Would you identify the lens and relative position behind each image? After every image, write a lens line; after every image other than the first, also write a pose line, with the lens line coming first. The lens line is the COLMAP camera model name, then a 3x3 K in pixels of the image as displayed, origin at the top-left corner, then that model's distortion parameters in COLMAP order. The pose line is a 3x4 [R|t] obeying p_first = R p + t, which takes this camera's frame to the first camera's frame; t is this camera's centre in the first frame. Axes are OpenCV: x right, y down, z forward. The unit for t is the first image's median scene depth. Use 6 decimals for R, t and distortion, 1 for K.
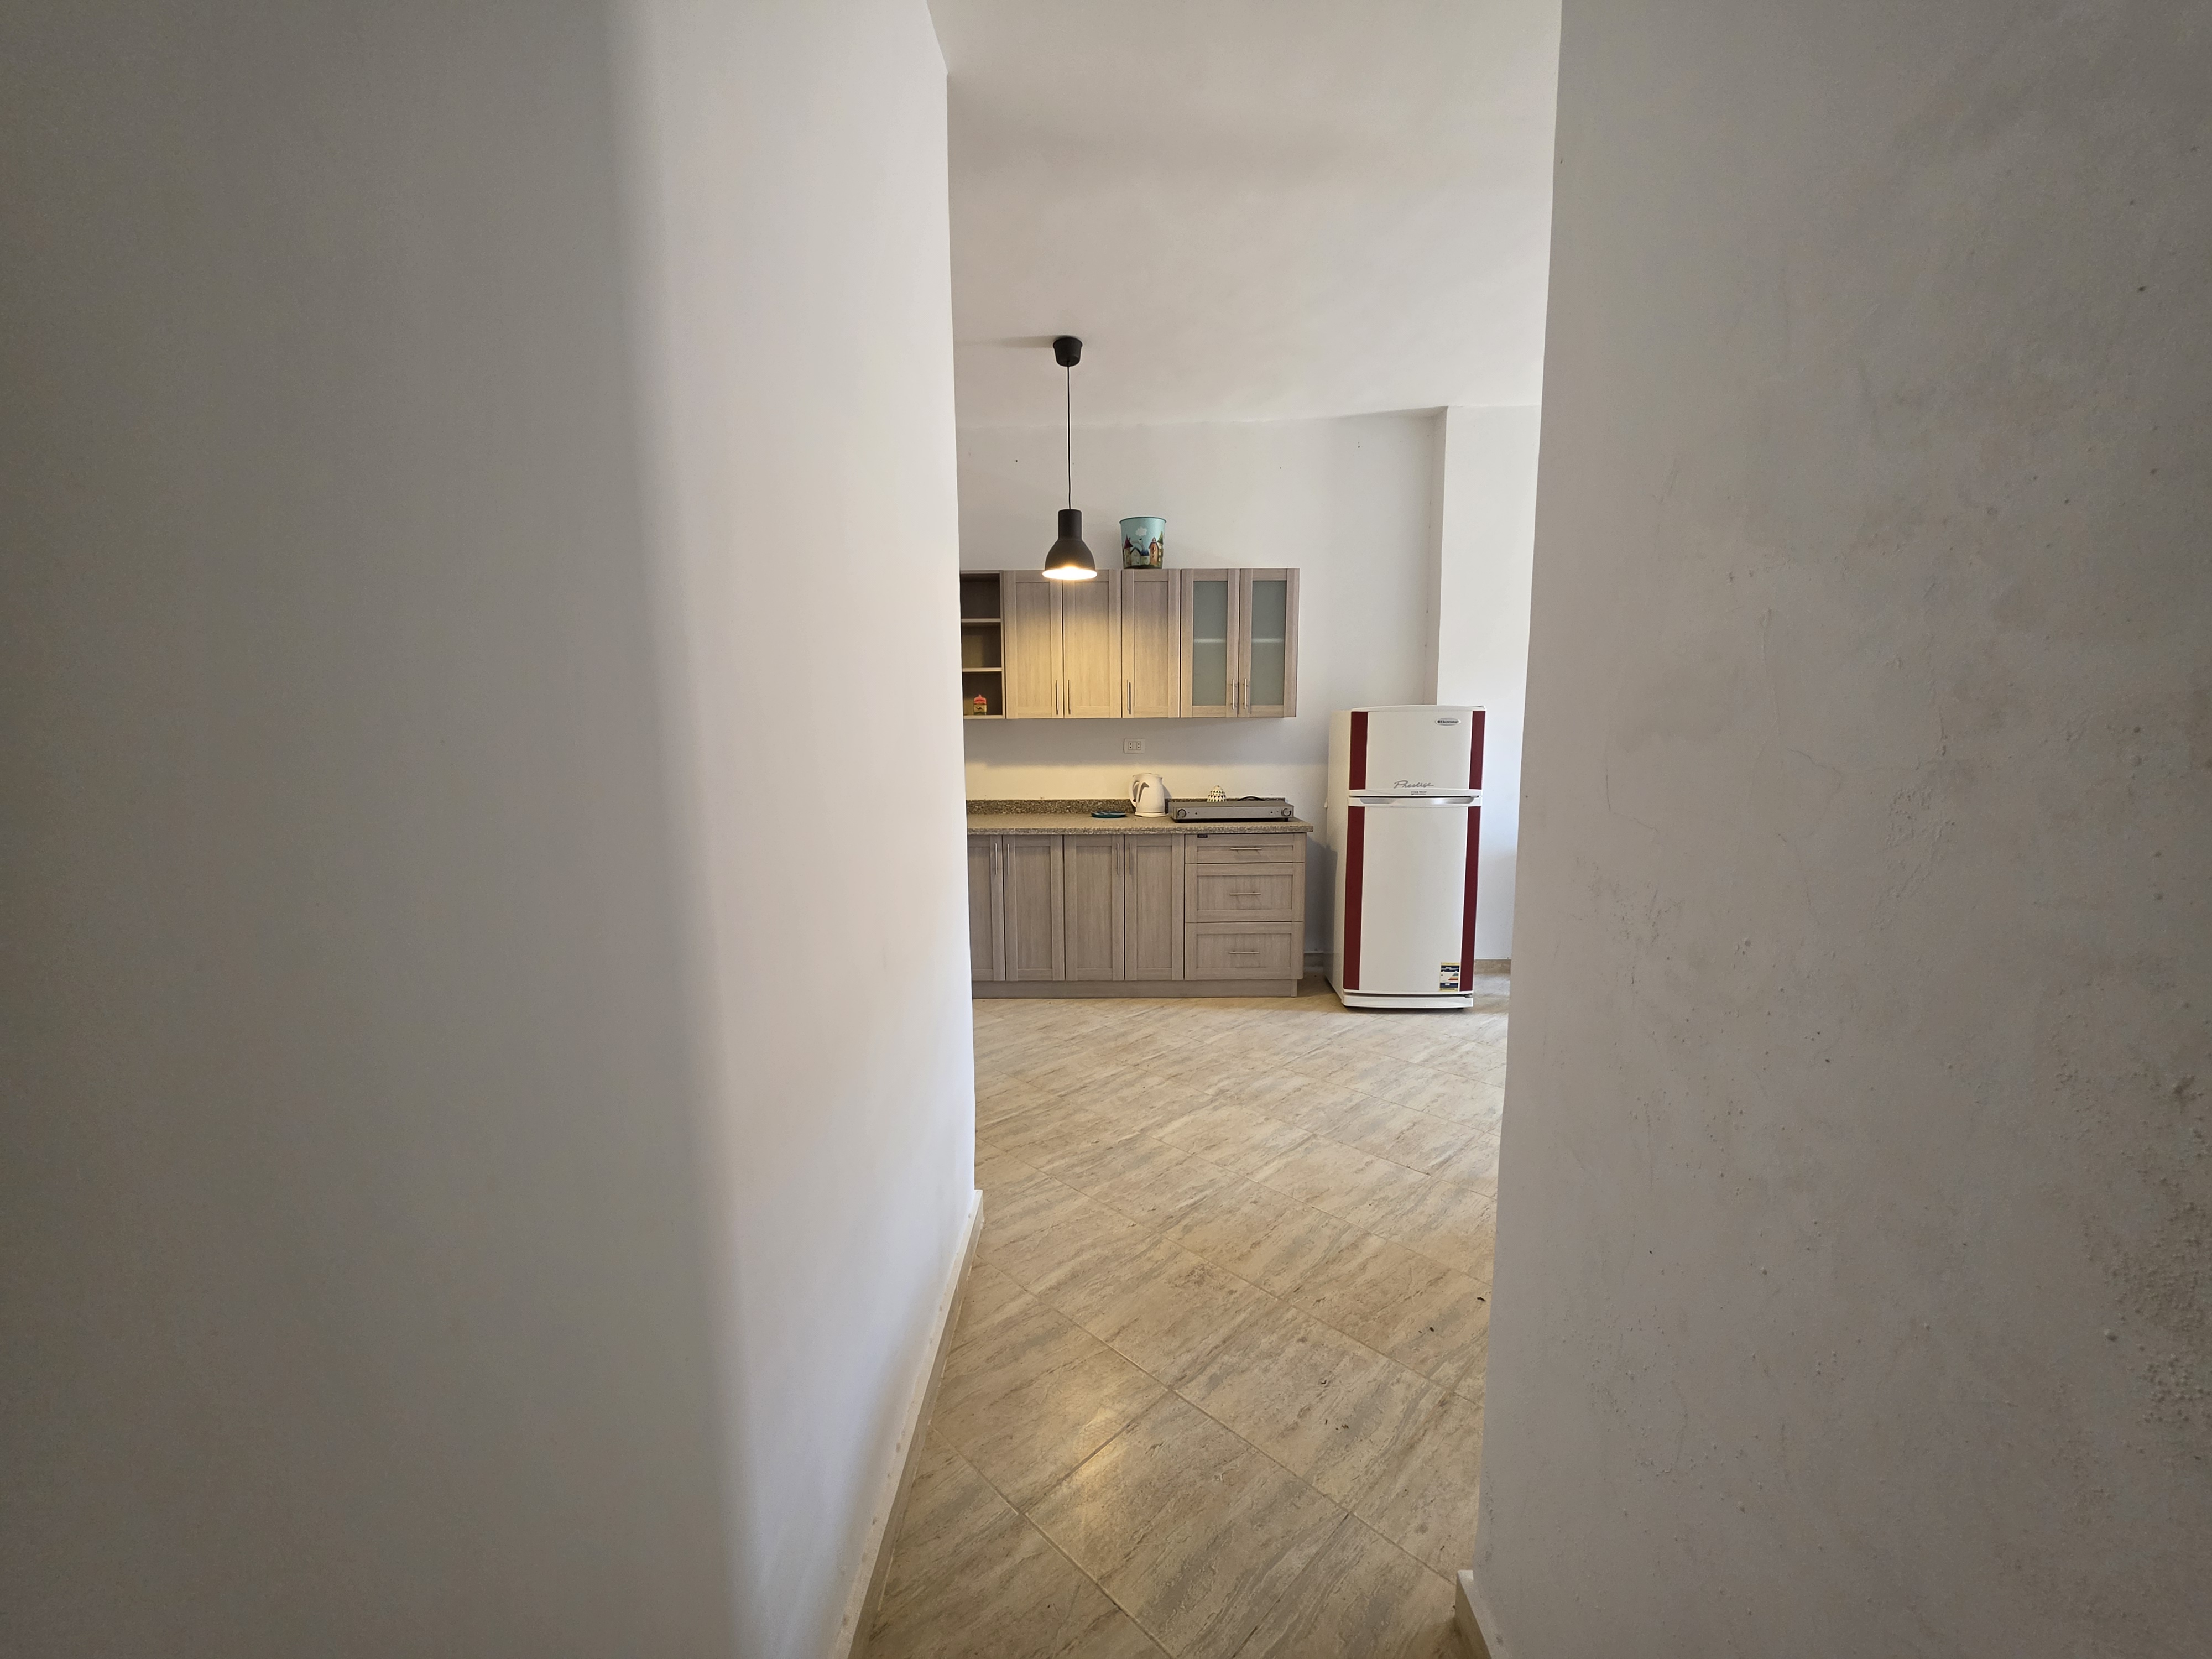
lens RADIAL K [[888.1, 0, 1095.9], [0, 888.1, 836.3], [0, 0, 1]] dist [-0.009642, 0.004491]
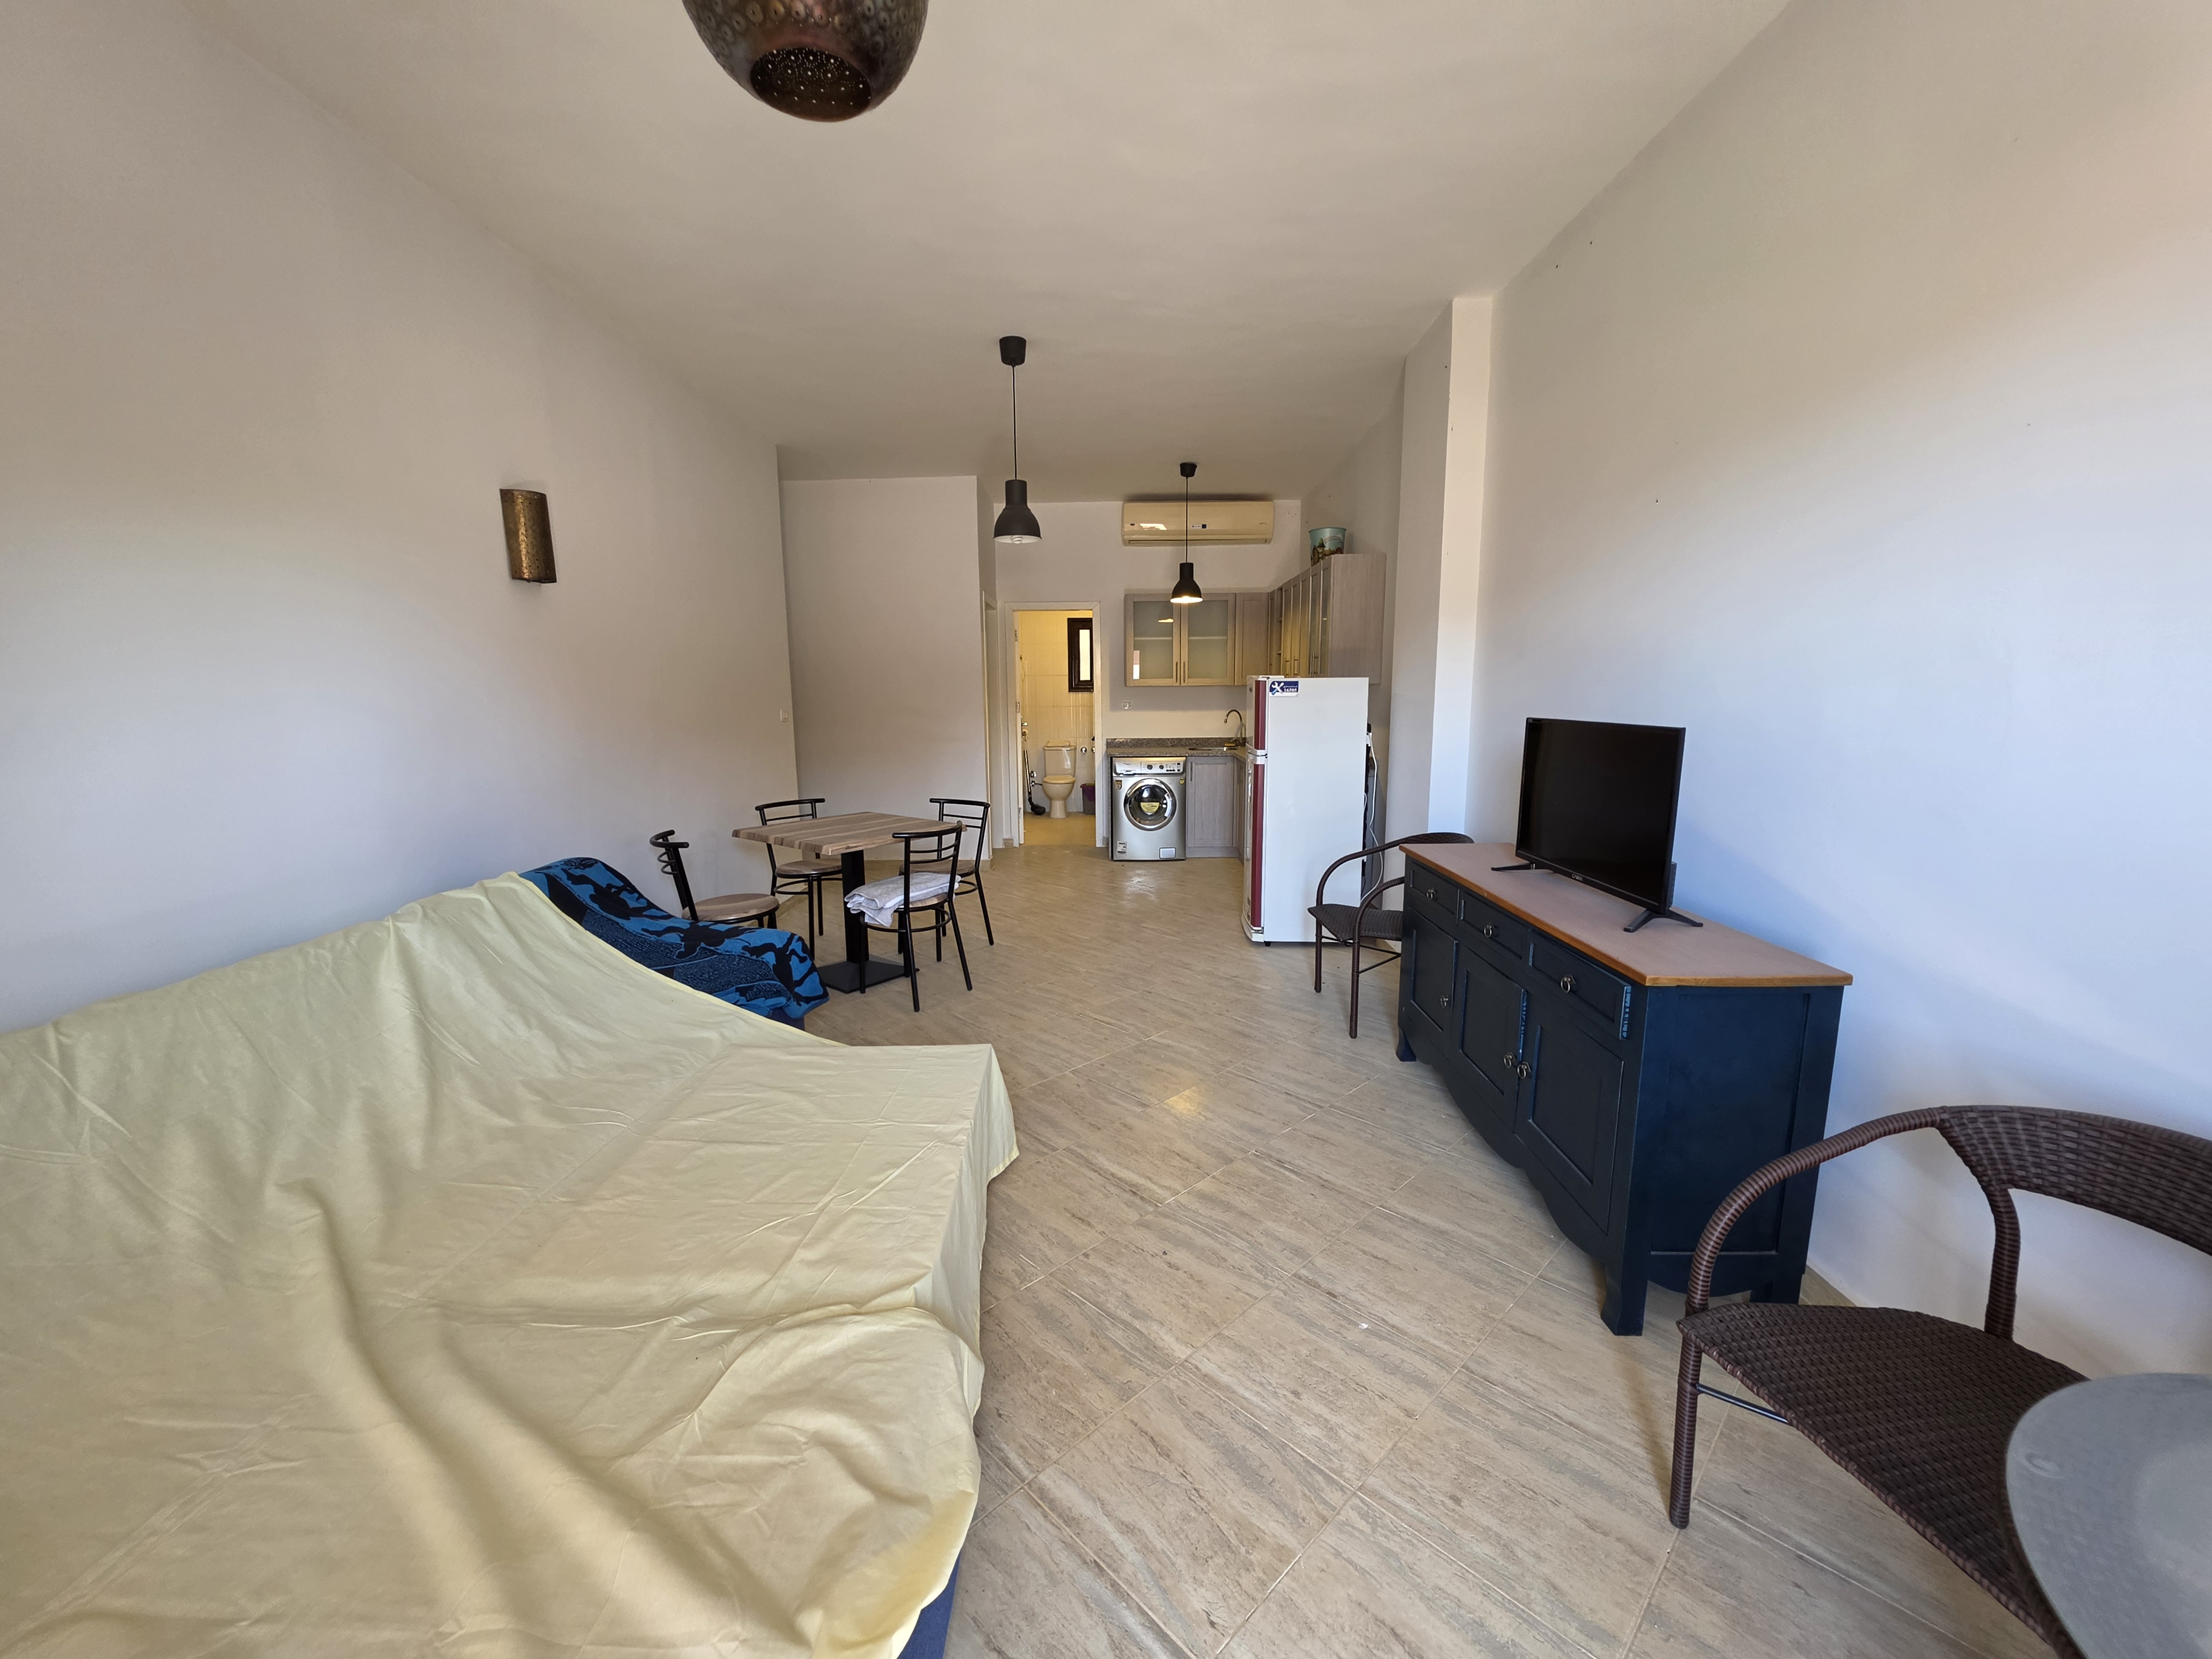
lens RADIAL K [[898.5, 0, 1094.0], [0, 898.5, 837.8], [0, 0, 1]] dist [-0.002256, -0.000051]
pose [[-0.022461, 0.172054, -0.984832, 1.501078], [-0.117783, 0.977764, 0.173505, -0.110951], [0.992785, 0.119894, -0.001697, 0.759016]]
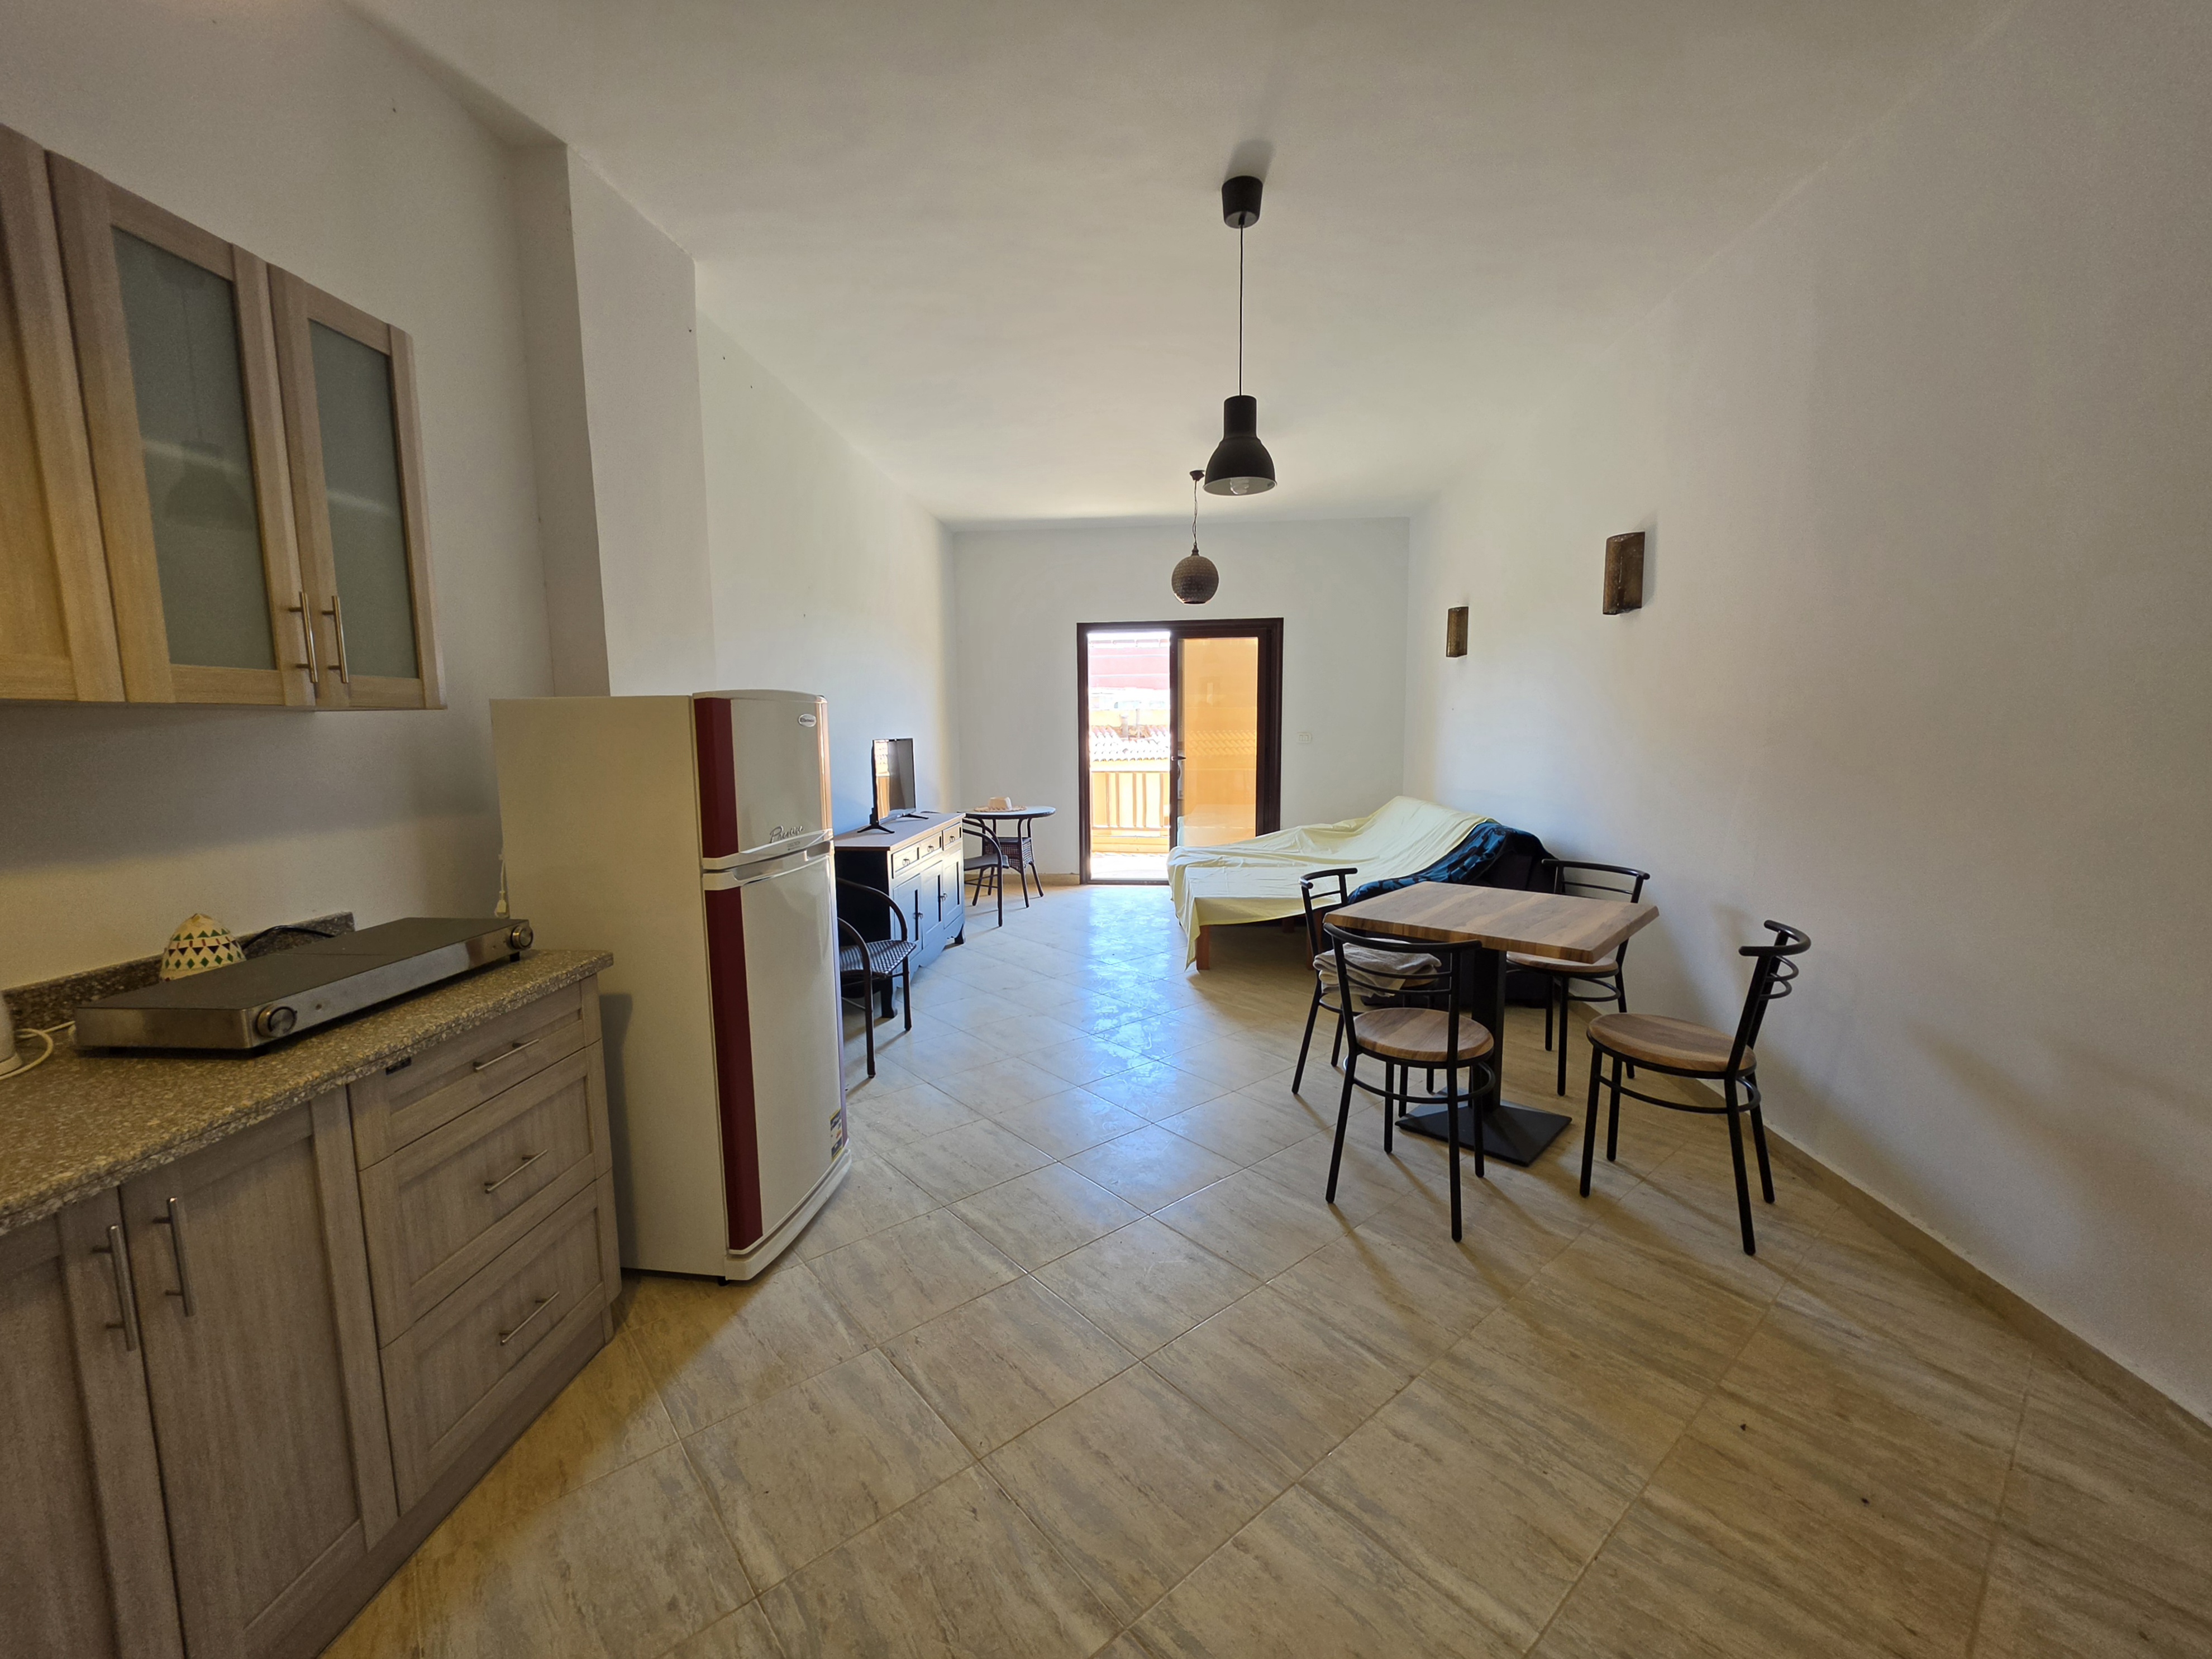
lens RADIAL K [[898.5, 0, 1094.0], [0, 898.5, 837.8], [0, 0, 1]] dist [-0.002256, -0.000051]
pose [[0.090248, -0.118274, 0.988871, -0.174608], [0.138398, 0.984779, 0.105154, -0.082390], [-0.986256, 0.127368, 0.105243, 0.704222]]
